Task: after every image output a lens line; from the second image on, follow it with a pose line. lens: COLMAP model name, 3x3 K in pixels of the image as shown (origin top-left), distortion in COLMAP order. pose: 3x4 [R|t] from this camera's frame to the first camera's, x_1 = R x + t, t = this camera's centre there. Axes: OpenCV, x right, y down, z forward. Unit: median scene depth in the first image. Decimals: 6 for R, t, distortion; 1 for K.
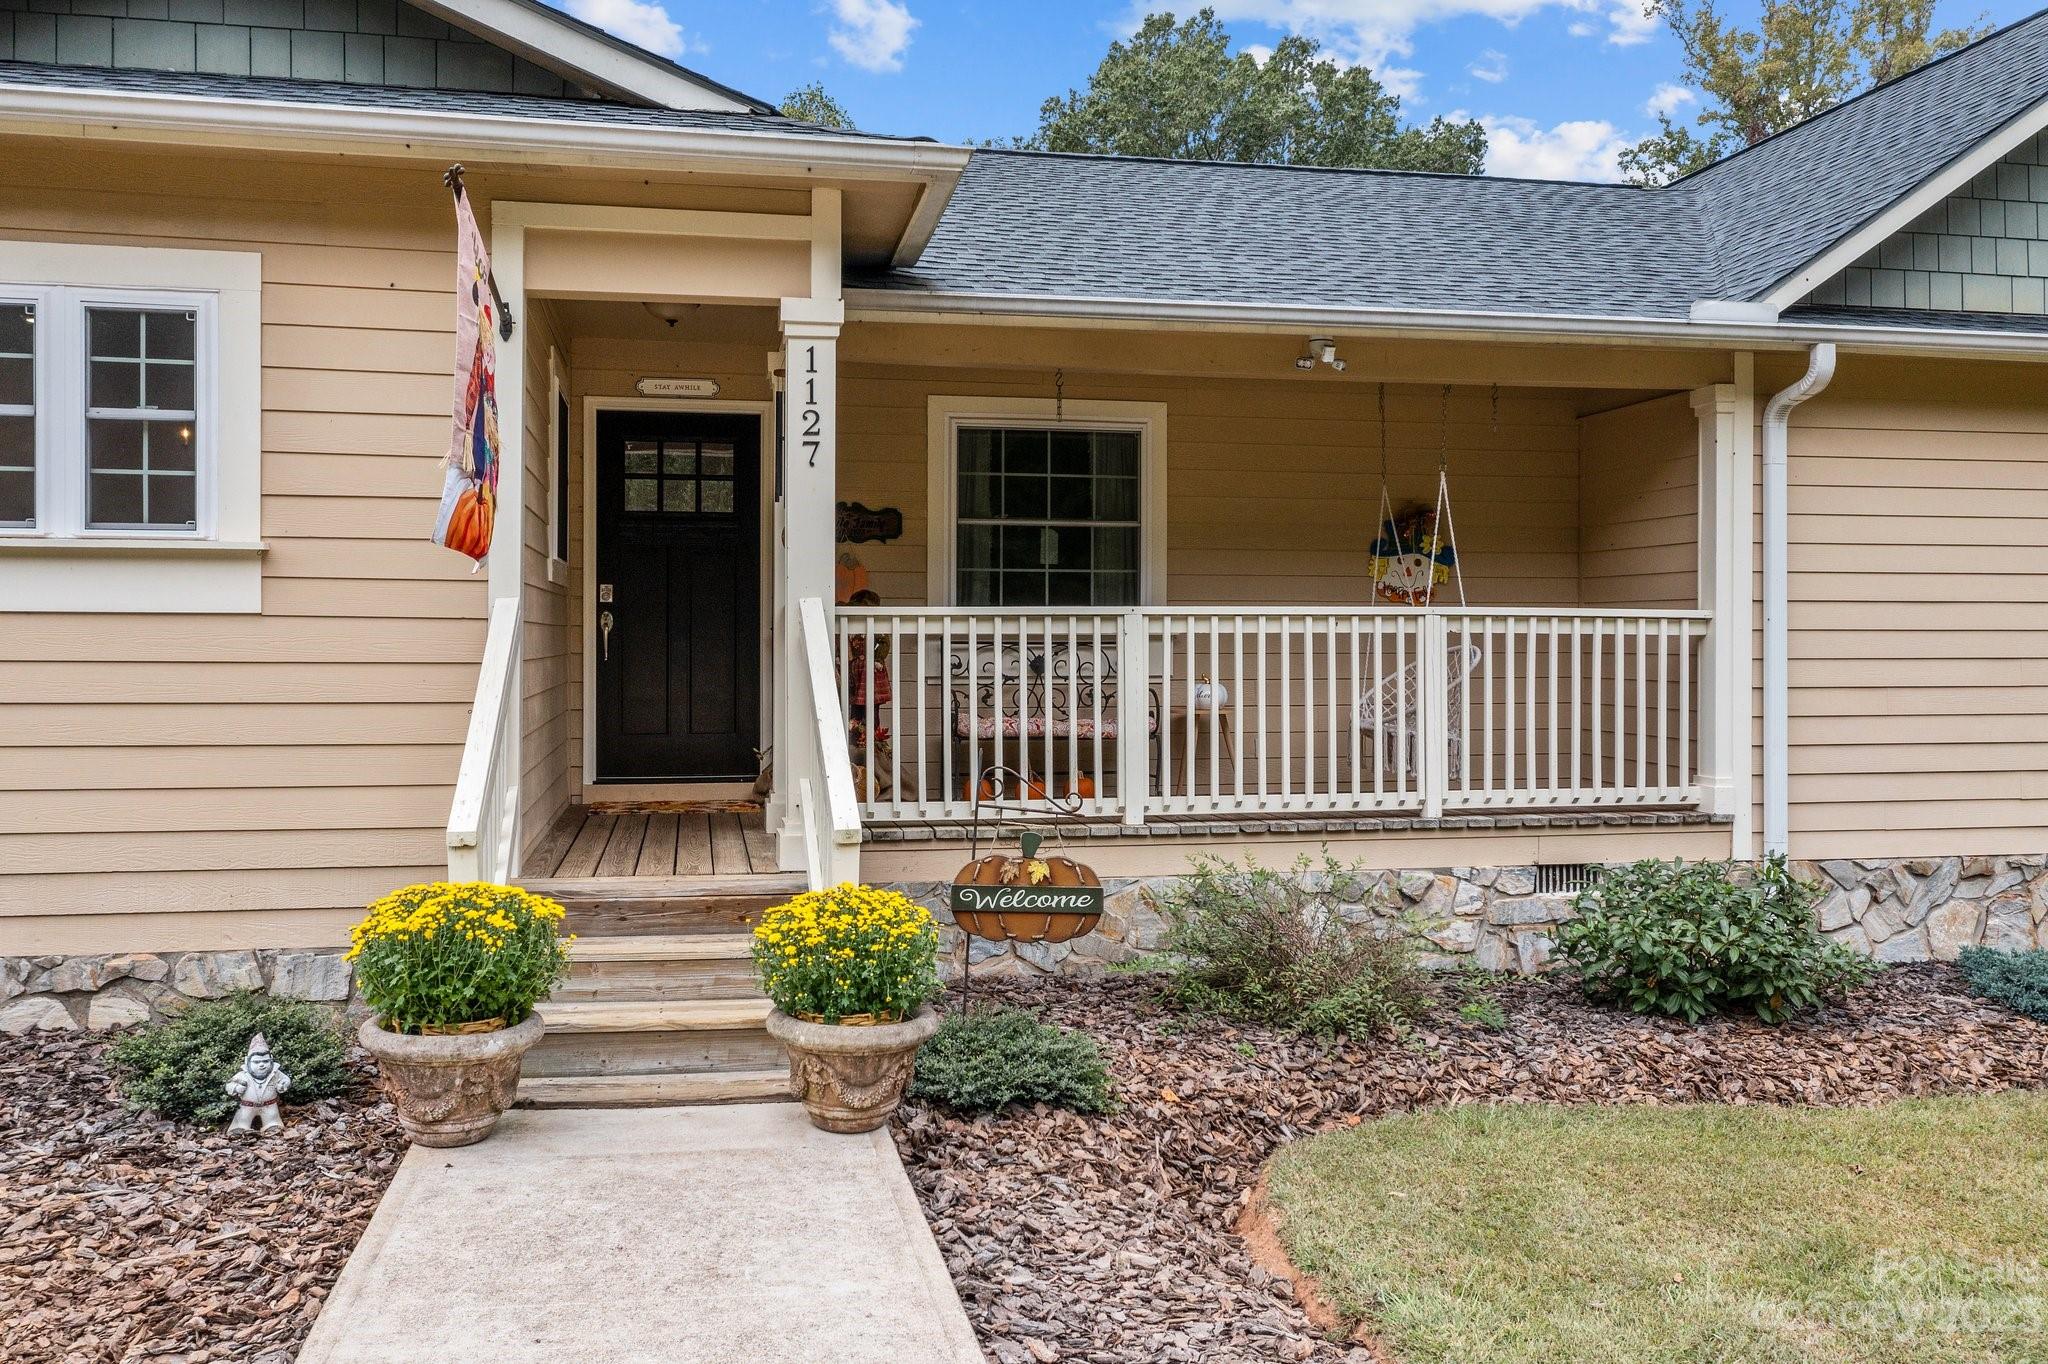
lens RADIAL K [[1636.3, 0, 1020.3], [0, 1636.3, 637.9], [0, 0, 1]] dist [-0.006025, -0.001571]
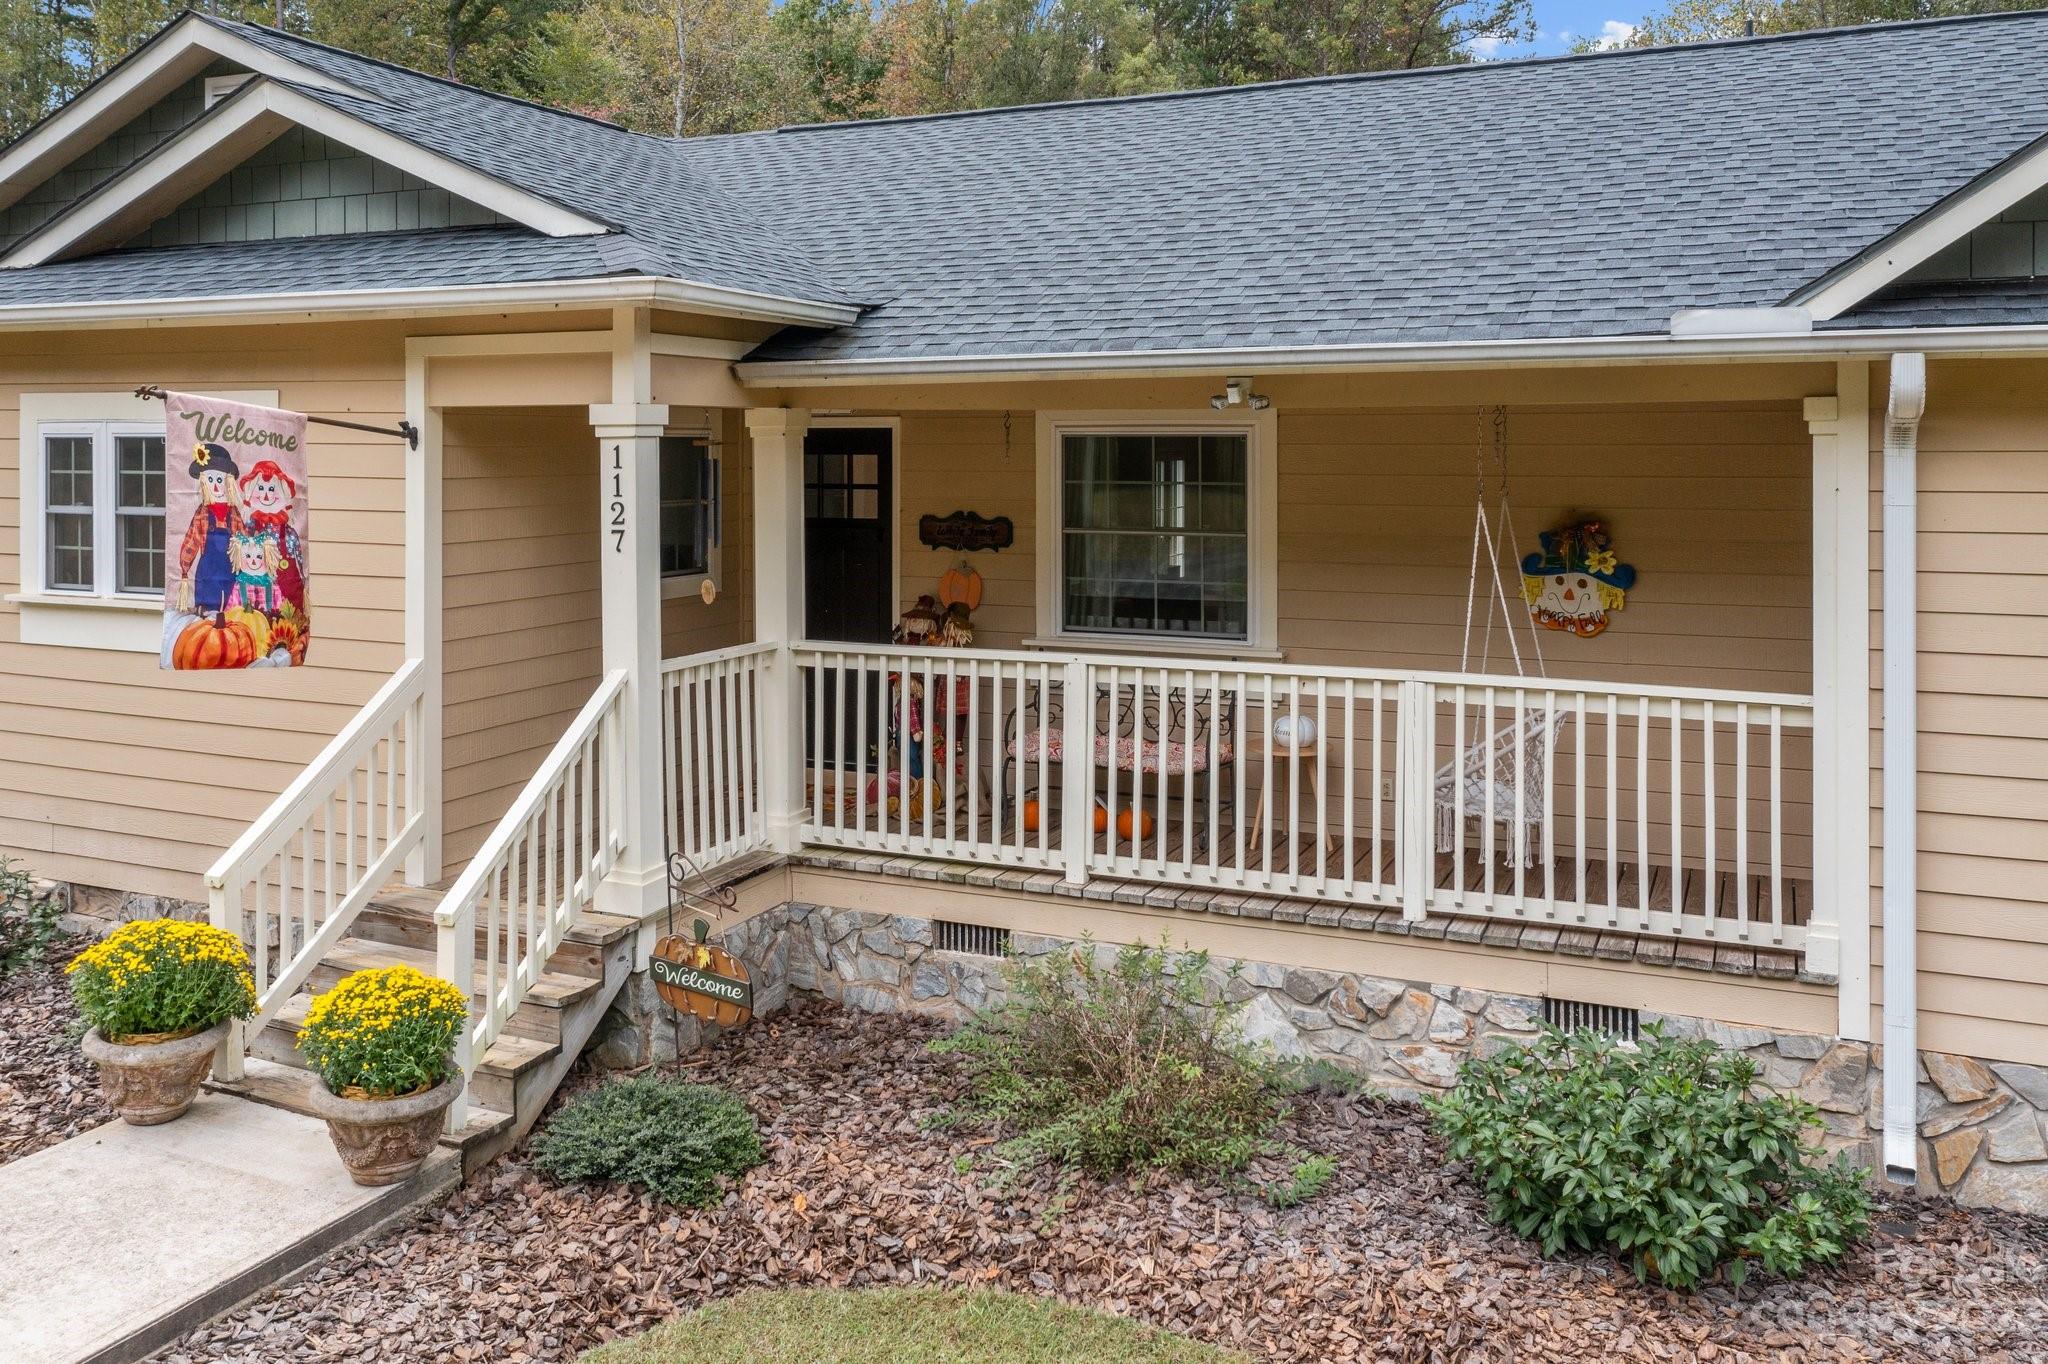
lens RADIAL K [[1676.3, 0, 1024.2], [0, 1676.3, 433.9], [0, 0, 1]] dist [0.010555, -0.021123]
pose [[0.820094, -0.004440, -0.572211, 0.593387], [0.001088, 0.999980, -0.006200, -0.139333], [0.572227, 0.004462, 0.820083, 0.167997]]
